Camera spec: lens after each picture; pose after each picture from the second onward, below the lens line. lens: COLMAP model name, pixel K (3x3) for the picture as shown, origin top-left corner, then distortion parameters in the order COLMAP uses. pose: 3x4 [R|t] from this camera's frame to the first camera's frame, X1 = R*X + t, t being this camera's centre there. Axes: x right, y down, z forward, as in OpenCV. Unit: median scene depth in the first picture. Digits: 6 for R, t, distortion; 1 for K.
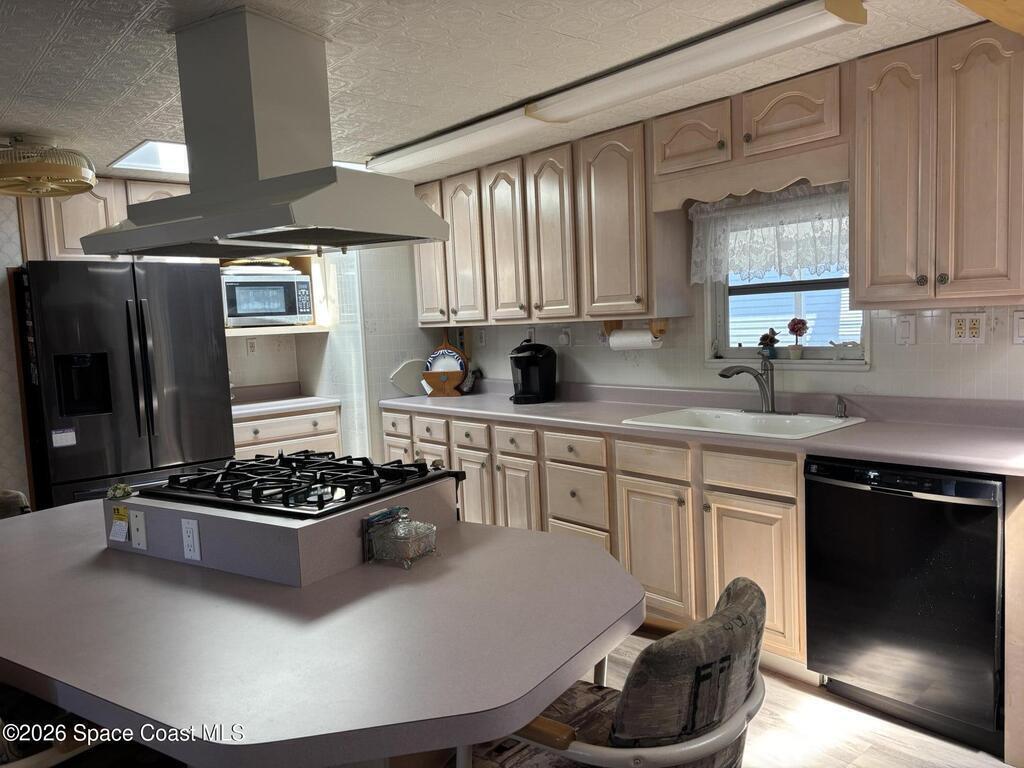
lens RADIAL K [[770.5, 0, 521.5], [0, 770.5, 390.7], [0, 0, 1]] dist [0.069770, -0.067638]
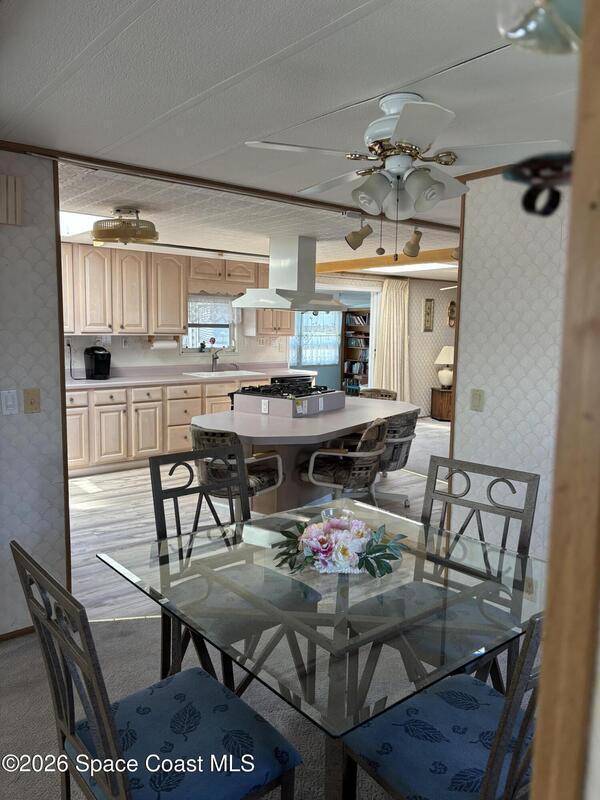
lens RADIAL K [[601.9, 0, 298.8], [0, 601.9, 392.1], [0, 0, 1]] dist [0.069770, -0.067638]
pose [[0.025829, -0.065052, 0.997548, -1.464501], [0.077380, 0.995017, 0.062884, -0.007960], [-0.996667, 0.075566, 0.030734, 0.520502]]
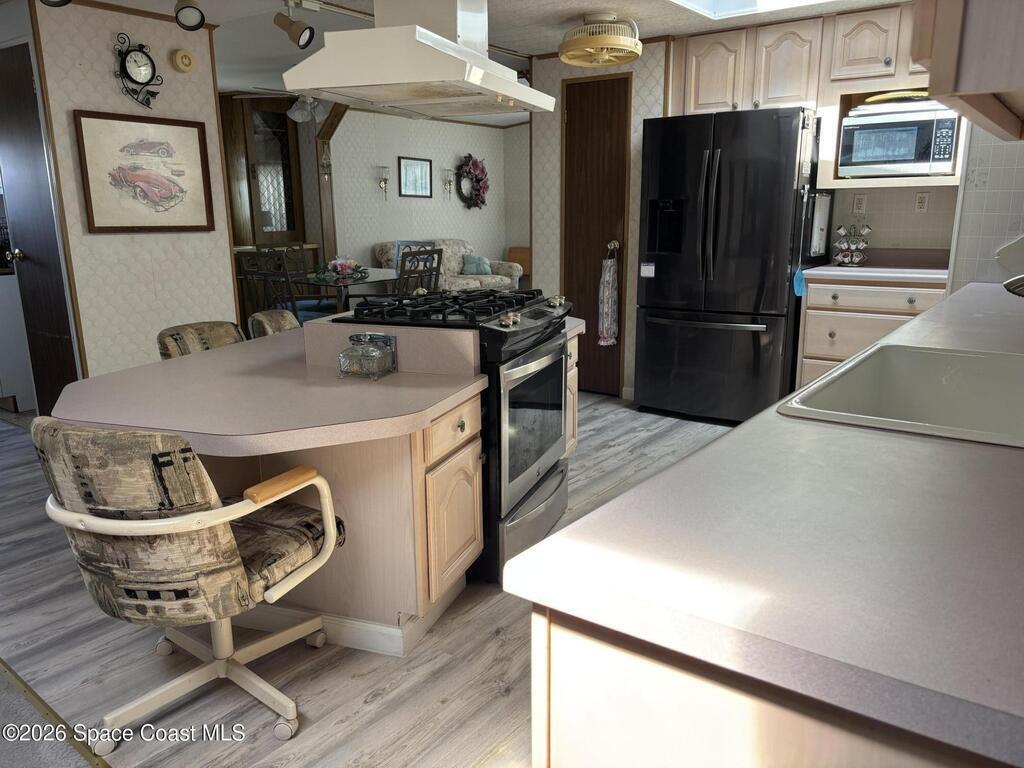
lens RADIAL K [[770.5, 0, 521.1], [0, 770.5, 389.0], [0, 0, 1]] dist [0.069770, -0.067638]
pose [[0.237714, 0.265273, -0.934410, 0.514573], [-0.095054, 0.963721, 0.249413, -0.040614], [0.966673, 0.029530, 0.254305, 0.470932]]
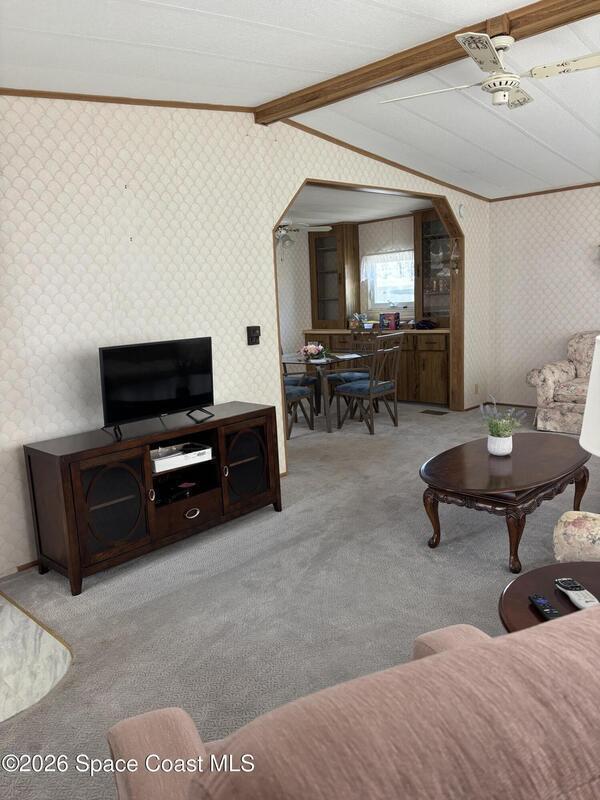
lens RADIAL K [[601.9, 0, 298.8], [0, 601.9, 402.7], [0, 0, 1]] dist [0.069770, -0.067638]
pose [[-0.992525, 0.092501, -0.079607, -0.832092], [0.068692, 0.962598, 0.262079, -0.129876], [0.100872, 0.254652, -0.961757, 2.009776]]
